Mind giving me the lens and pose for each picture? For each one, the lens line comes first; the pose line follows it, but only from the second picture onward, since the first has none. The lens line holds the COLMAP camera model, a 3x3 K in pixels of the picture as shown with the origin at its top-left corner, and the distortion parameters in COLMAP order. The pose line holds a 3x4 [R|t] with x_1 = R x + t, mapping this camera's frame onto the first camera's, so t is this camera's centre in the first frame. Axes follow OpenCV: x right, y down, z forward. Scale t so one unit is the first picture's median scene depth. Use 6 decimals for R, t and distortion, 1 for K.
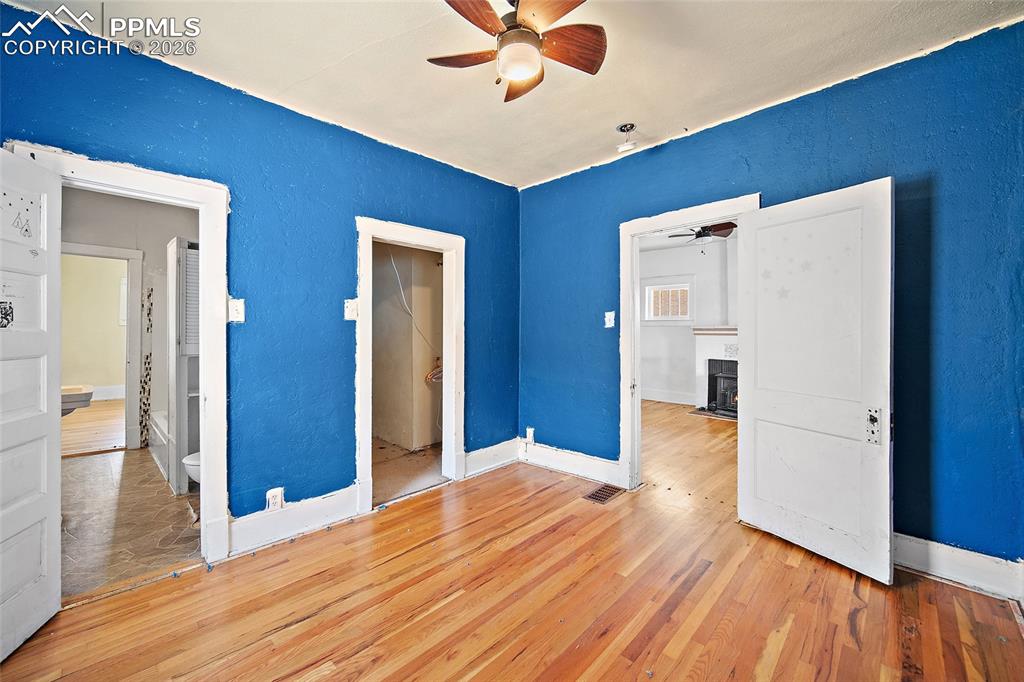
lens RADIAL K [[406.1, 0, 511.4], [0, 406.1, 330.8], [0, 0, 1]] dist [-0.002638, -0.000058]
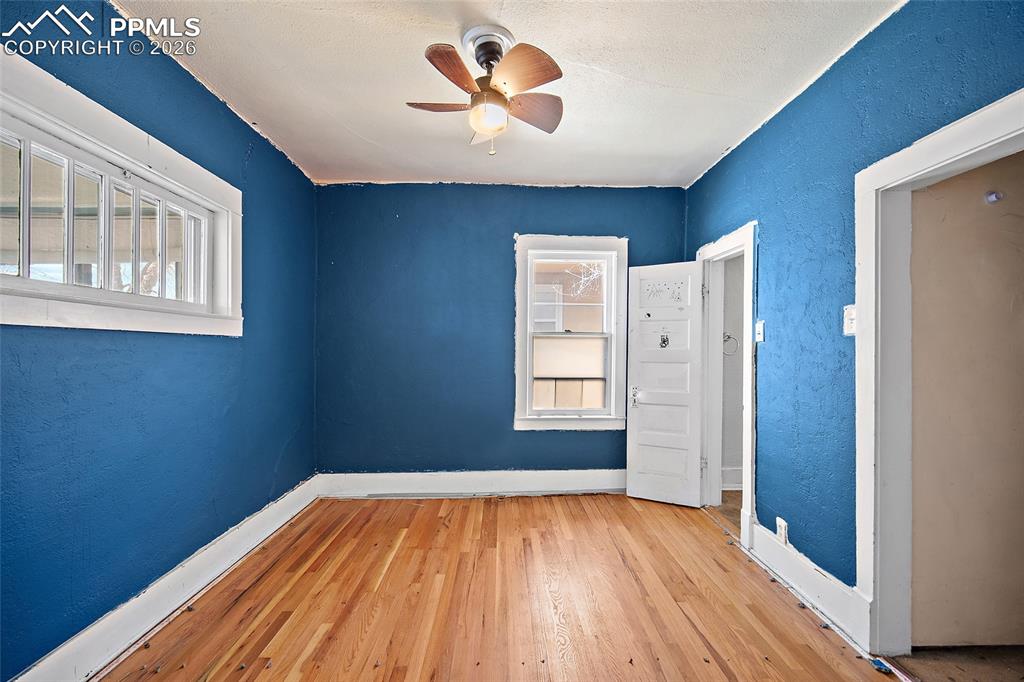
lens RADIAL K [[402.0, 0, 513.5], [0, 402.0, 346.2], [0, 0, 1]] dist [-0.000734, -0.000068]
pose [[-0.697973, -0.002515, -0.716119, 0.428126], [-0.004564, 0.999989, 0.000935, -0.006830], [0.716109, 0.003921, -0.697977, 0.999348]]
